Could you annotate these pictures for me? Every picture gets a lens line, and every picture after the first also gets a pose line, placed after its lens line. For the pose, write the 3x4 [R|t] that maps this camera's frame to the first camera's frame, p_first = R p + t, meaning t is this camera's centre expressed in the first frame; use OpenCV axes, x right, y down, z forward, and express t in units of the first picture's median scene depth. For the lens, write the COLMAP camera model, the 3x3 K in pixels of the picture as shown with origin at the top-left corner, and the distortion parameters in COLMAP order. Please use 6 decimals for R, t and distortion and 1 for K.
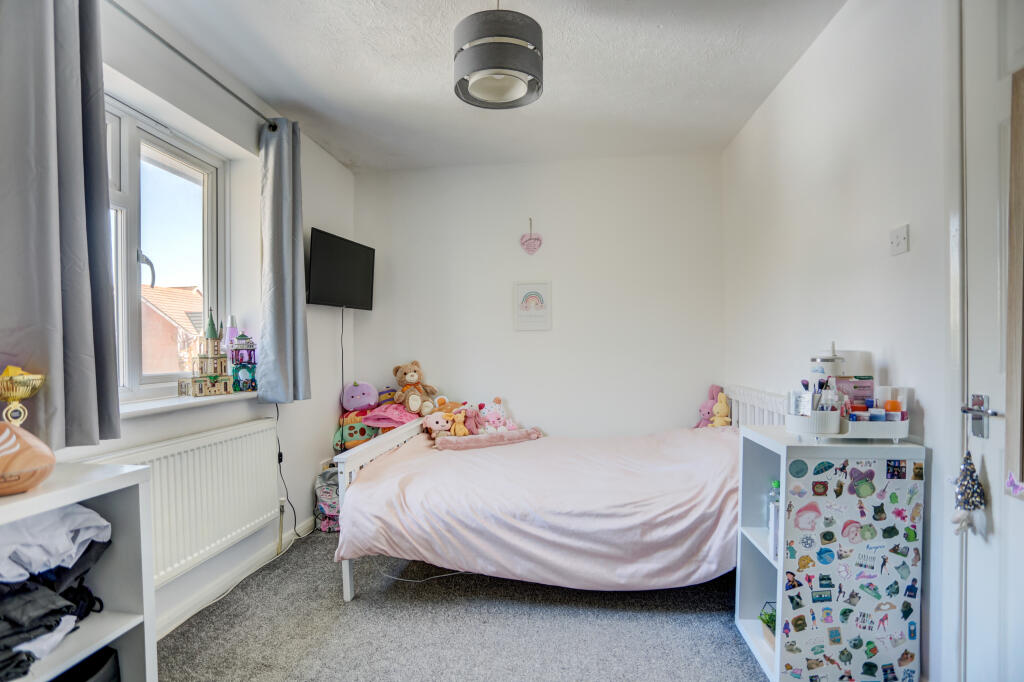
lens RADIAL K [[523.7, 0, 512.0], [0, 523.7, 341.0], [0, 0, 1]] dist [-0.002022, -0.000019]
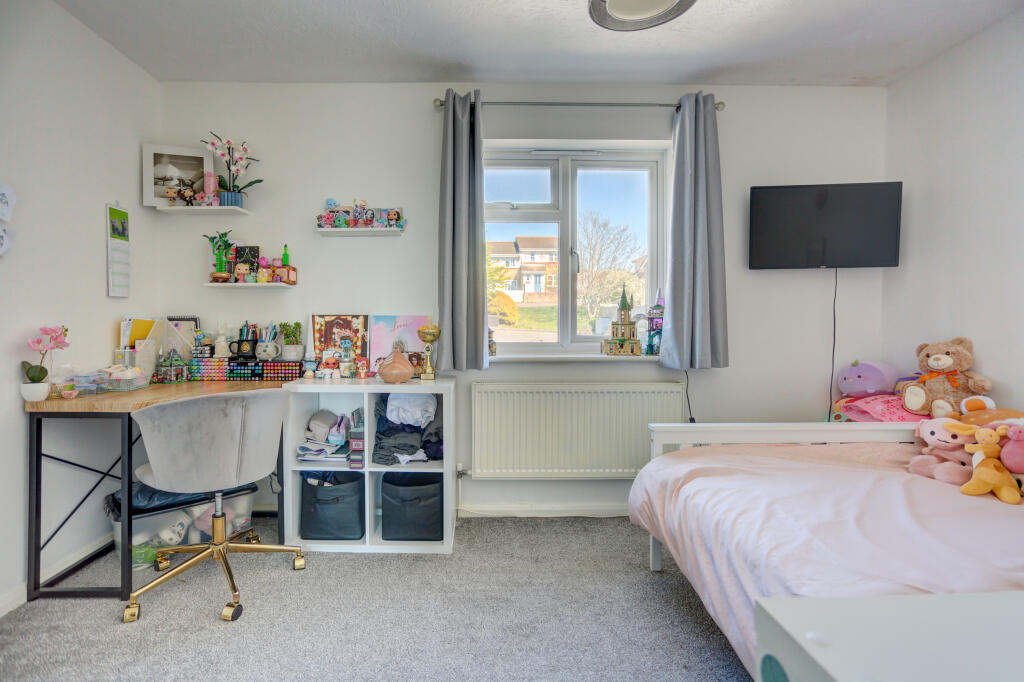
lens RADIAL K [[547.3, 0, 511.2], [0, 547.3, 312.6], [0, 0, 1]] dist [-0.037789, 0.000056]
pose [[0.126353, -0.001201, -0.991985, 0.615188], [0.008853, 0.999961, -0.000083, 0.002046], [0.991946, -0.008772, 0.126359, 0.546308]]
